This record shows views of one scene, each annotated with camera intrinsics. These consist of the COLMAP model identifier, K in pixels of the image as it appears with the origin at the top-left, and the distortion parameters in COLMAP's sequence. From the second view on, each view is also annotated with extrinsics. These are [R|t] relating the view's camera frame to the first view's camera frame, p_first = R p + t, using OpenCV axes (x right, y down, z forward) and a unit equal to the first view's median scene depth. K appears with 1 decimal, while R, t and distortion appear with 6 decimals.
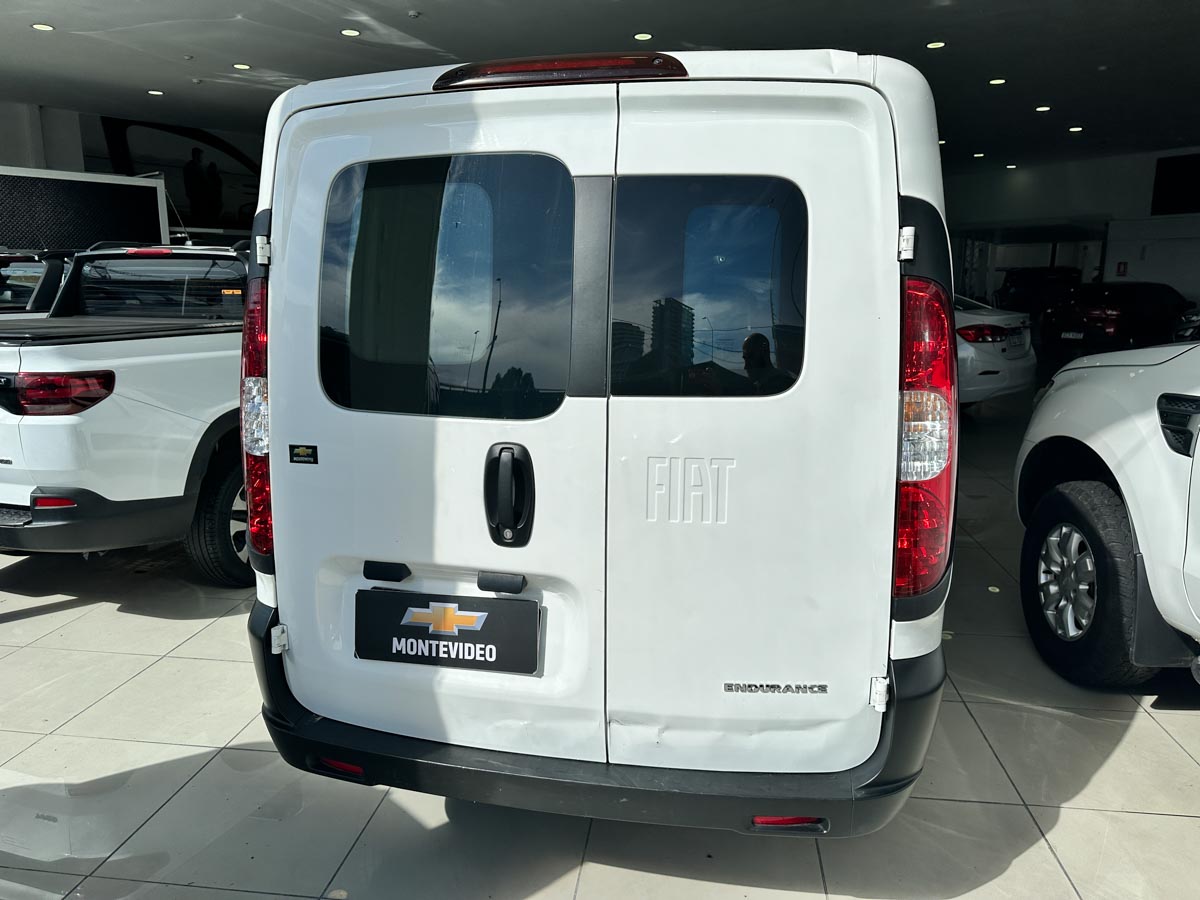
lens RADIAL K [[840.9, 0, 535.9], [0, 840.9, 449.0], [0, 0, 1]] dist [0.071359, -0.064735]
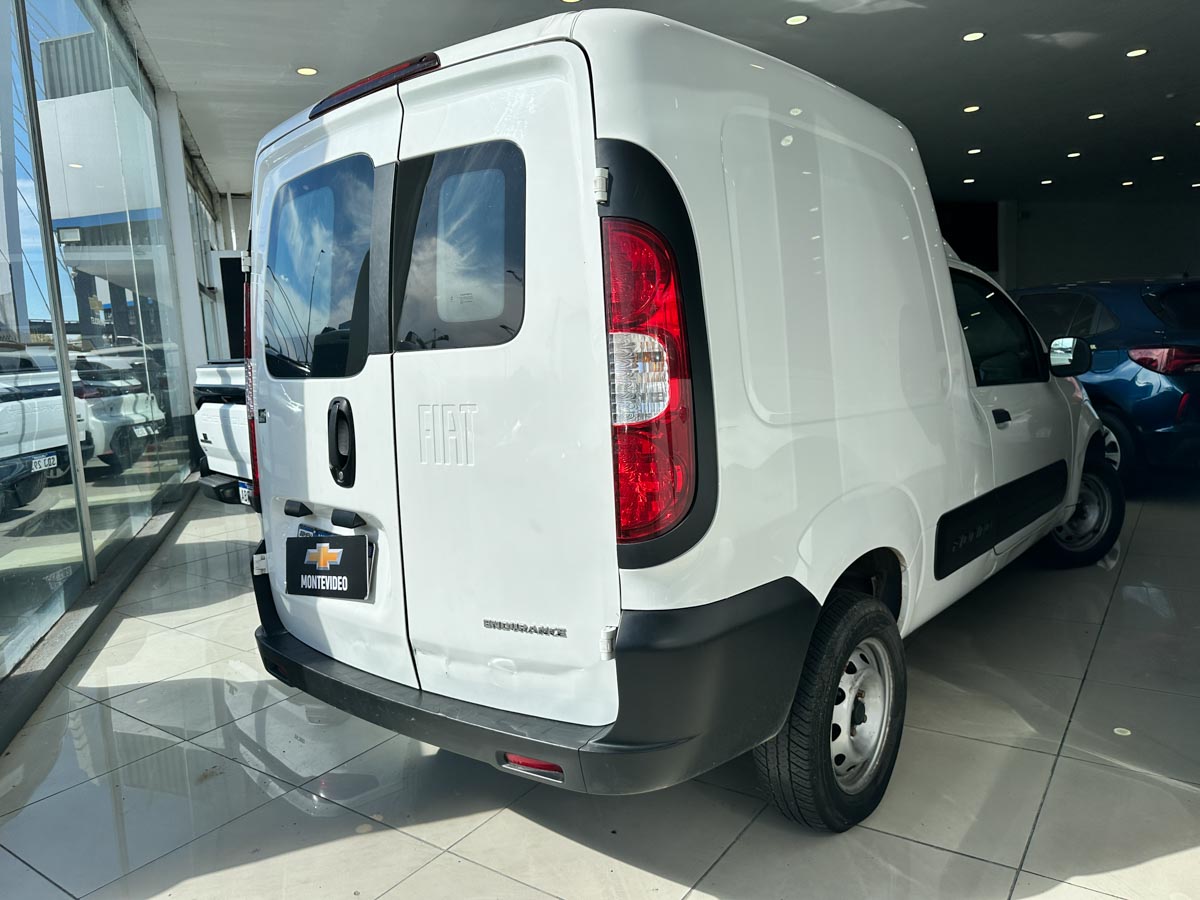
lens RADIAL K [[848.1, 0, 600.0], [0, 848.1, 450.0], [0, 0, 1]] dist [0.032434, -0.050190]
pose [[0.880711, 0.004705, -0.473631, 0.834003], [-0.032139, 0.998240, -0.049846, 0.111416], [0.472563, 0.059122, 0.879312, 0.125973]]
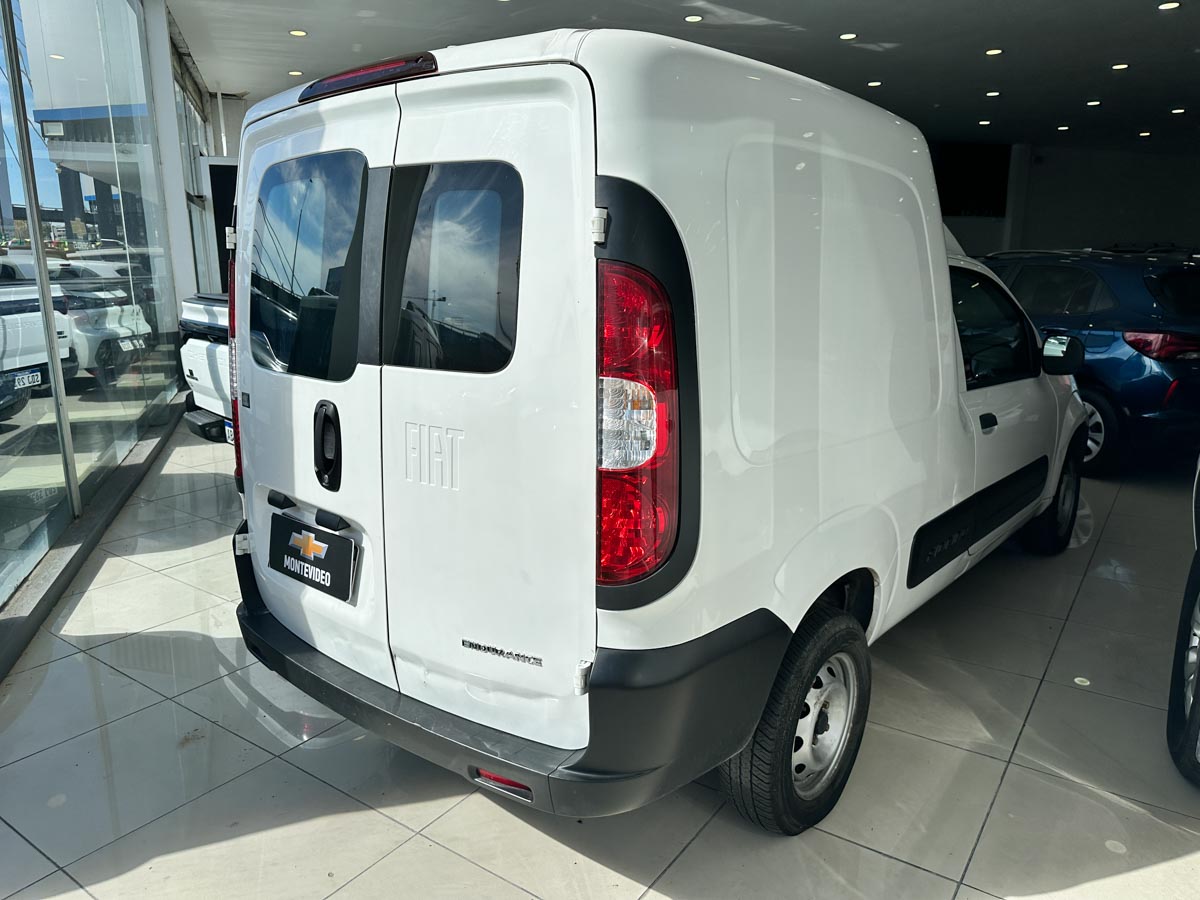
lens RADIAL K [[844.2, 0, 604.5], [0, 844.2, 449.9], [0, 0, 1]] dist [0.046188, -0.064535]
pose [[0.885667, 0.098284, -0.453800, 0.831415], [-0.085974, 0.995153, 0.047737, -0.028334], [0.456292, -0.003265, 0.889824, 0.125476]]
